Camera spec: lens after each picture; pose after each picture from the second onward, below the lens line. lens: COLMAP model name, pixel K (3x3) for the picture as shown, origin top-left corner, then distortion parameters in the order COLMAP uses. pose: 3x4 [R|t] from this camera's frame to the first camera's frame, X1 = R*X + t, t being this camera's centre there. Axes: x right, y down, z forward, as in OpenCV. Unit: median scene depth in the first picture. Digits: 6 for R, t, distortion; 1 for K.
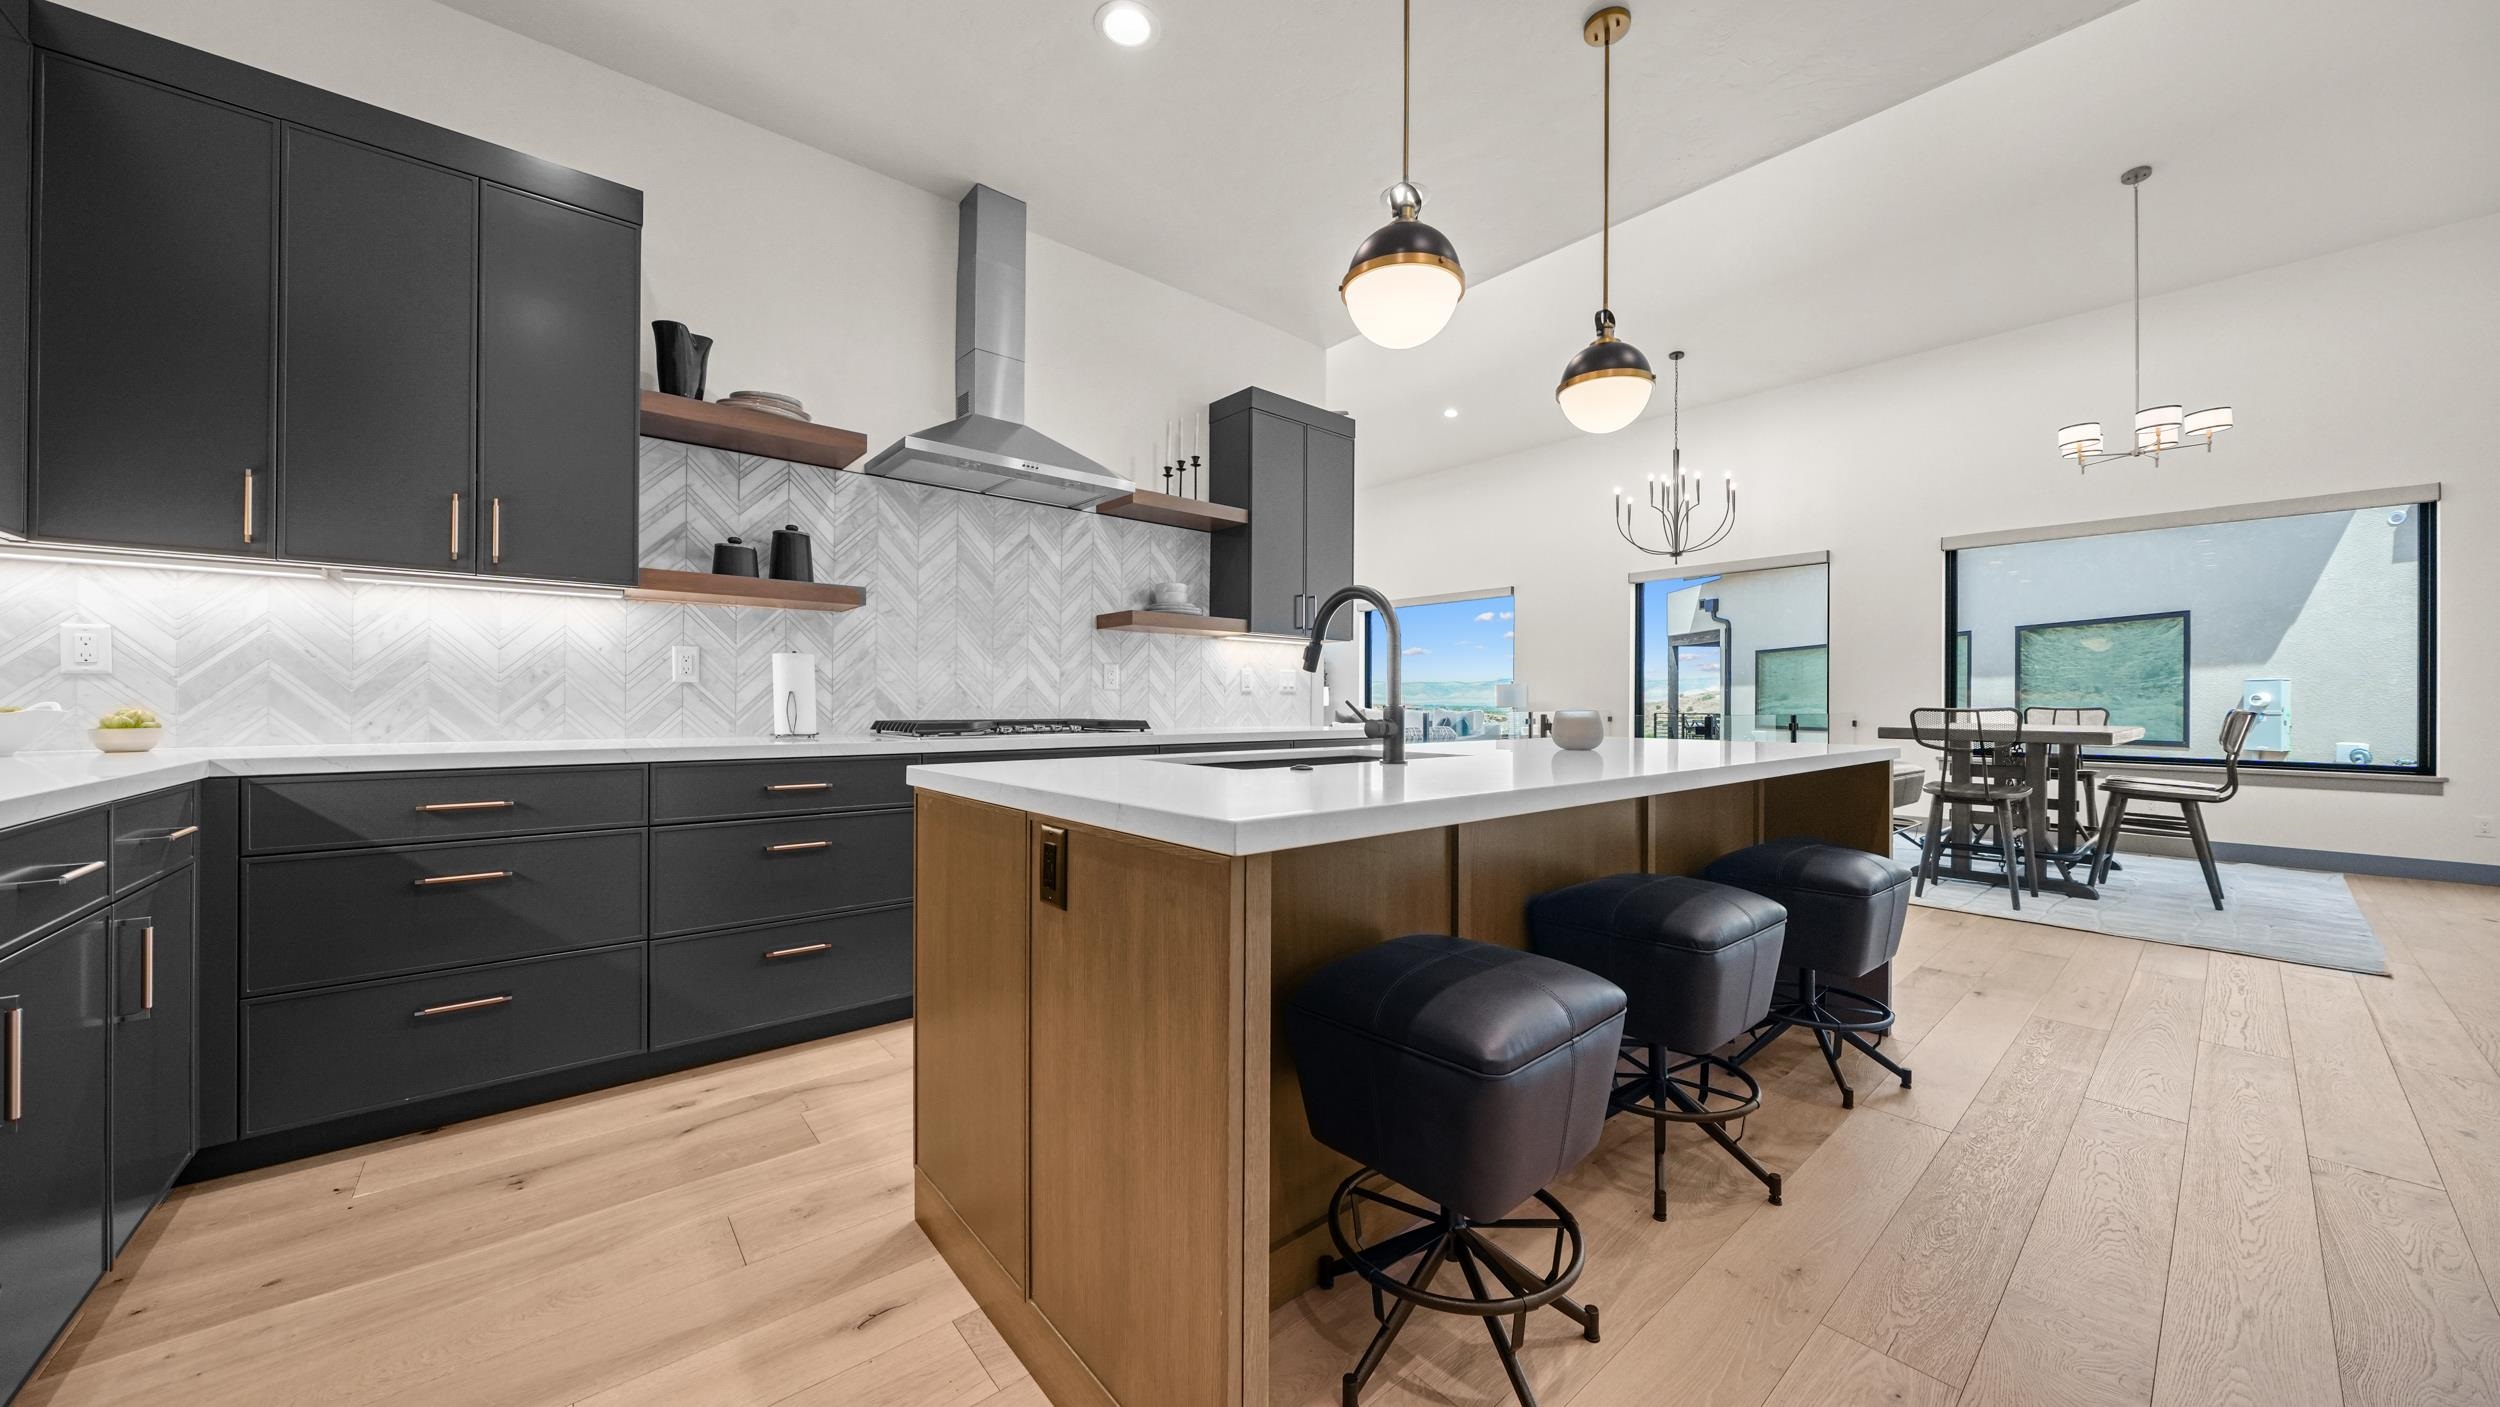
lens RADIAL K [[847.9, 0, 1270.3], [0, 847.9, 693.5], [0, 0, 1]] dist [0.000571, 0.000081]
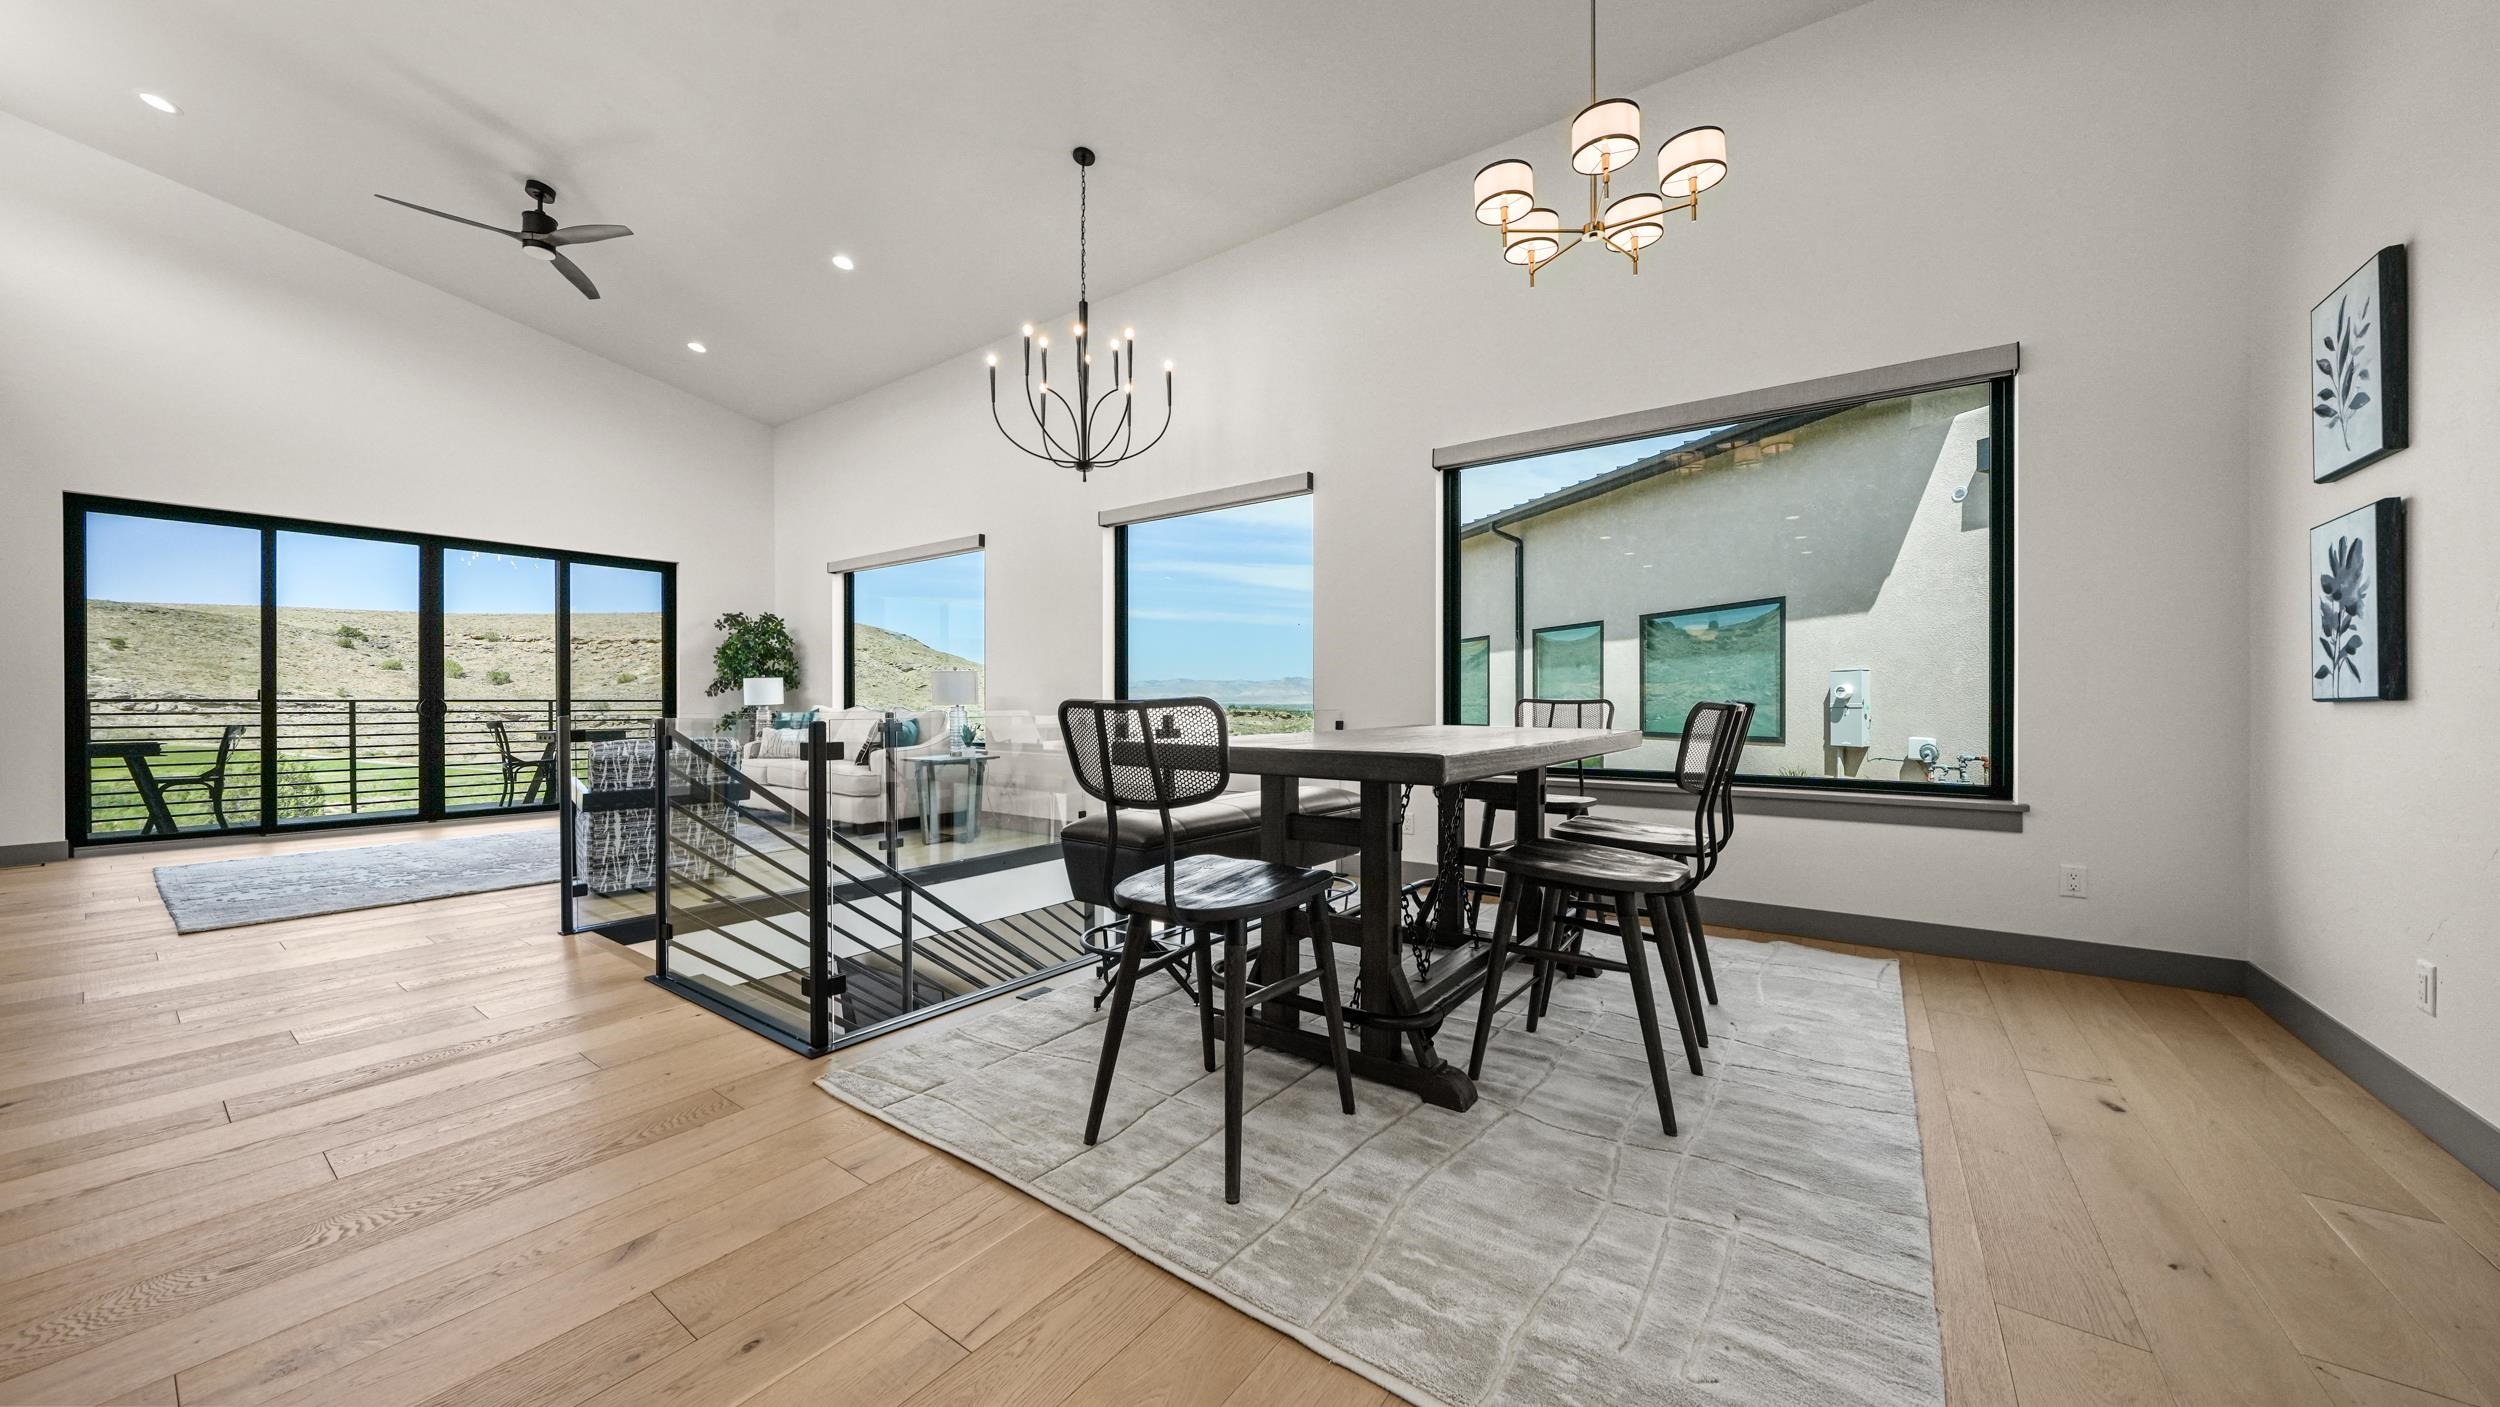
lens RADIAL K [[847.9, 0, 1250.0], [0, 847.9, 703.5], [0, 0, 1]] dist [0.000571, 0.000081]
pose [[0.975725, -0.009390, 0.218799, 0.914898], [0.007779, 0.999936, 0.008222, 0.020530], [-0.218862, -0.006321, 0.975735, 0.682462]]
